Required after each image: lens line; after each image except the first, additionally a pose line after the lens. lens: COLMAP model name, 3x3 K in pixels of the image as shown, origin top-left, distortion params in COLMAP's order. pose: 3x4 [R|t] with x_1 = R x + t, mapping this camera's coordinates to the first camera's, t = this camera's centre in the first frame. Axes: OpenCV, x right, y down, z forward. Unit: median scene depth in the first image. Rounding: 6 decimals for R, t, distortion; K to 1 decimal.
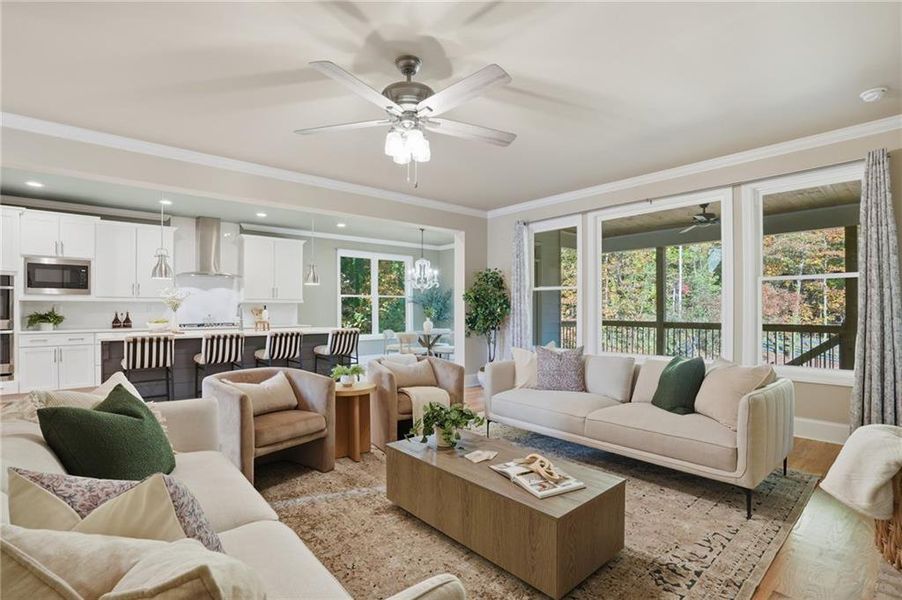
lens RADIAL K [[443.3, 0, 445.0], [0, 443.3, 304.0], [0, 0, 1]] dist [-0.042820, 0.018873]
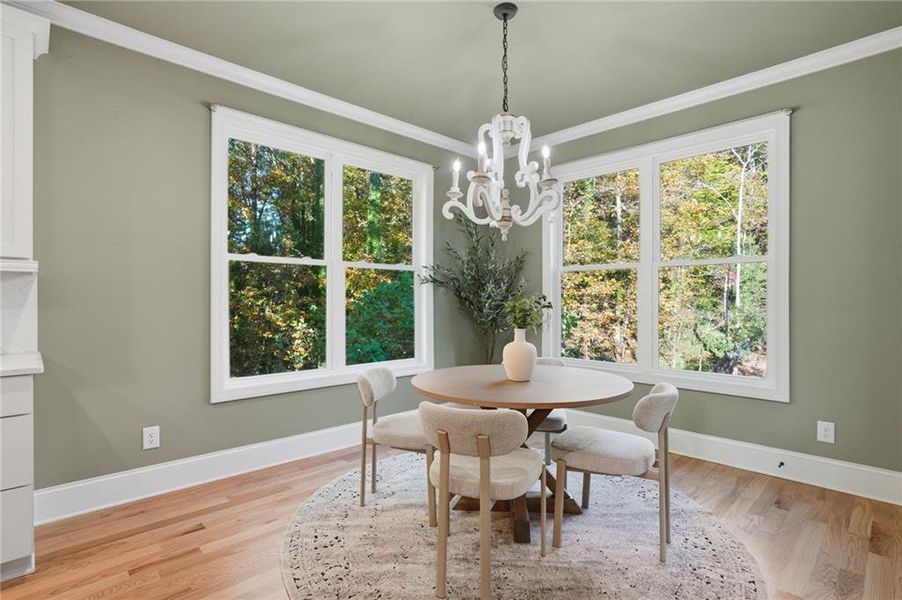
lens RADIAL K [[443.3, 0, 445.0], [0, 443.3, 304.0], [0, 0, 1]] dist [-0.042820, 0.018873]
pose [[0.997778, 0.003071, 0.066557, -0.139869], [-0.004208, 0.999847, 0.016962, 0.014119], [-0.066495, -0.017205, 0.997638, 0.958292]]
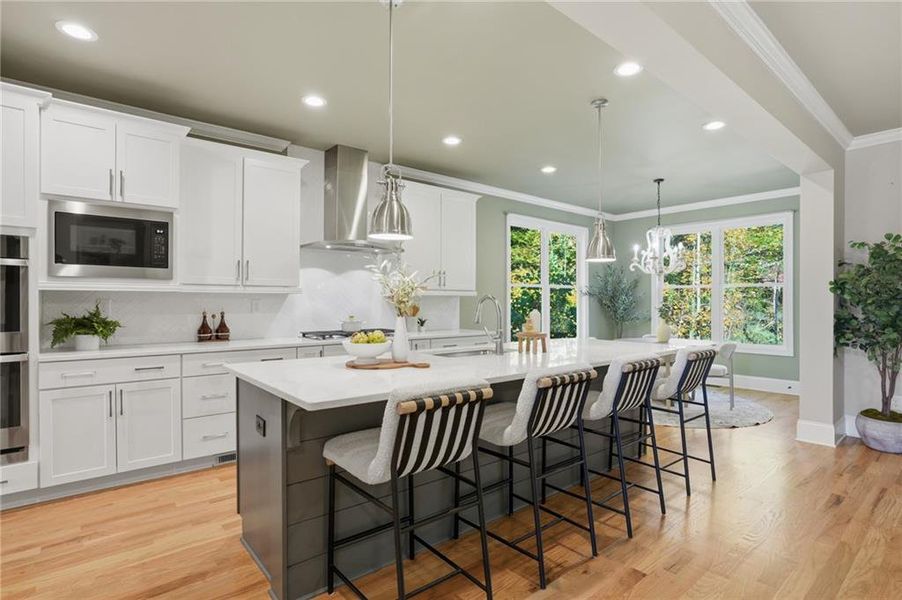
lens RADIAL K [[465.8, 0, 445.2], [0, 465.8, 301.4], [0, 0, 1]] dist [-0.018822, 0.000958]
pose [[0.999946, 0.000455, 0.010402, -0.483833], [-0.000549, 0.999959, 0.009020, -0.000708], [-0.010397, -0.009026, 0.999905, 0.438743]]
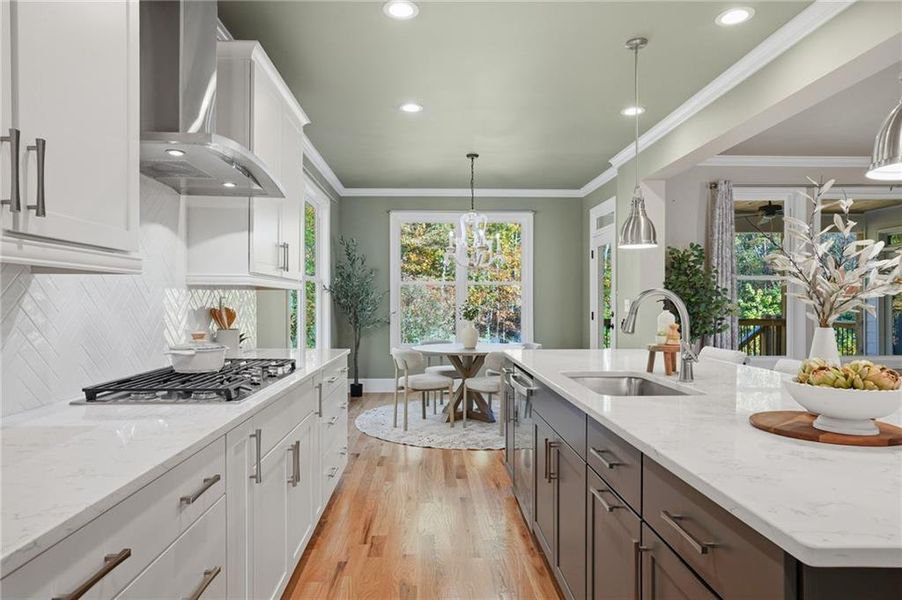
lens RADIAL K [[559.6, 0, 451.0], [0, 559.6, 300.0], [0, 0, 1]] dist [-0.003458, 0.000309]
pose [[0.604878, 0.001598, 0.796316, -0.797600], [-0.008473, 0.999954, 0.004429, 0.003407], [-0.796273, -0.009426, 0.604864, 0.802910]]
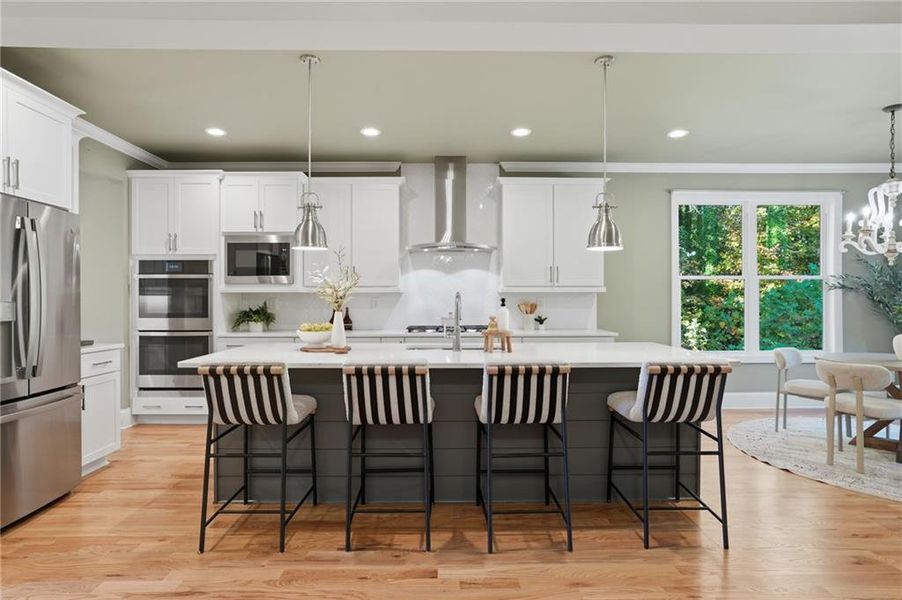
lens RADIAL K [[499.9, 0, 450.0], [0, 499.9, 303.3], [0, 0, 1]] dist [0.001083, 0.002231]
pose [[0.784040, 0.003631, -0.620700, -0.109104], [0.008939, 0.999813, 0.017140, -0.001092], [0.620646, -0.018987, 0.783861, 0.499700]]
